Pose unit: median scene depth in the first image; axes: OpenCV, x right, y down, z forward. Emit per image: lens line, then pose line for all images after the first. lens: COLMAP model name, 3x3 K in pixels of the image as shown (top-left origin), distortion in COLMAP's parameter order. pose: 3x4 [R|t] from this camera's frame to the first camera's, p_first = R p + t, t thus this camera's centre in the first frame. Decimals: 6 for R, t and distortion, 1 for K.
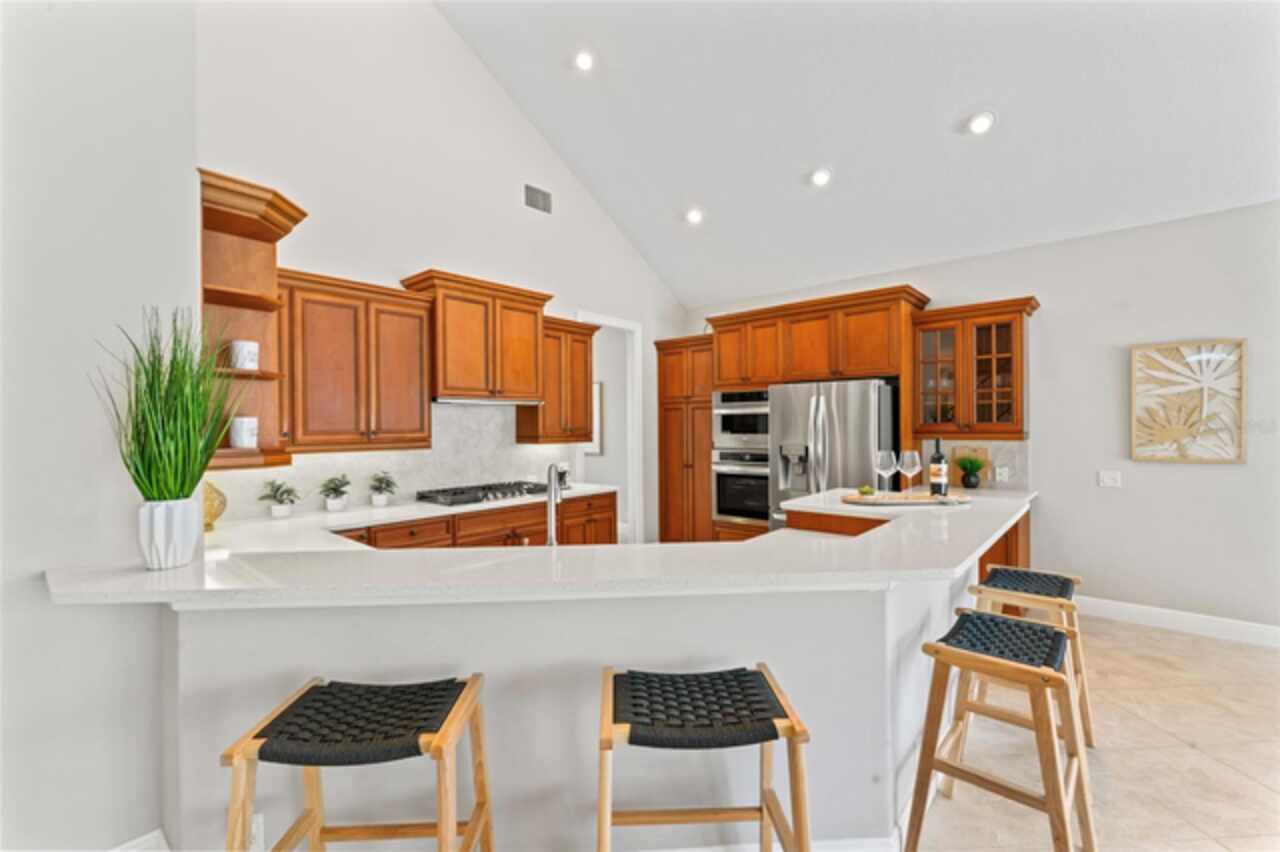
lens RADIAL K [[537.3, 0, 640.5], [0, 537.3, 427.4], [0, 0, 1]] dist [-0.003385, 0.000011]
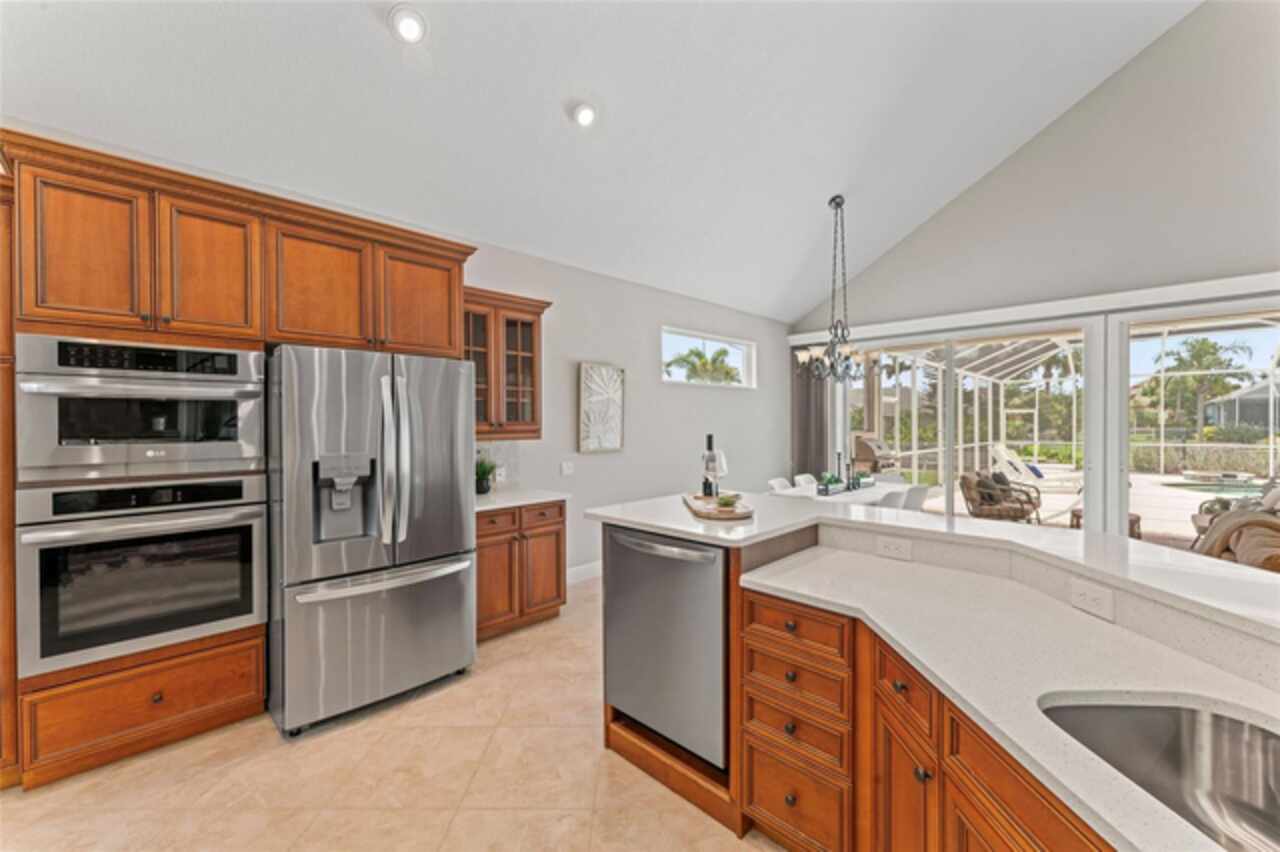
lens RADIAL K [[516.3, 0, 650.0], [0, 516.3, 425.0], [0, 0, 1]] dist [-0.002574, 0.000016]
pose [[0.037332, 0.000382, 0.999303, -0.254682], [0.003292, 0.999994, -0.000505, -0.001447], [-0.999297, 0.003308, 0.037331, 0.690339]]
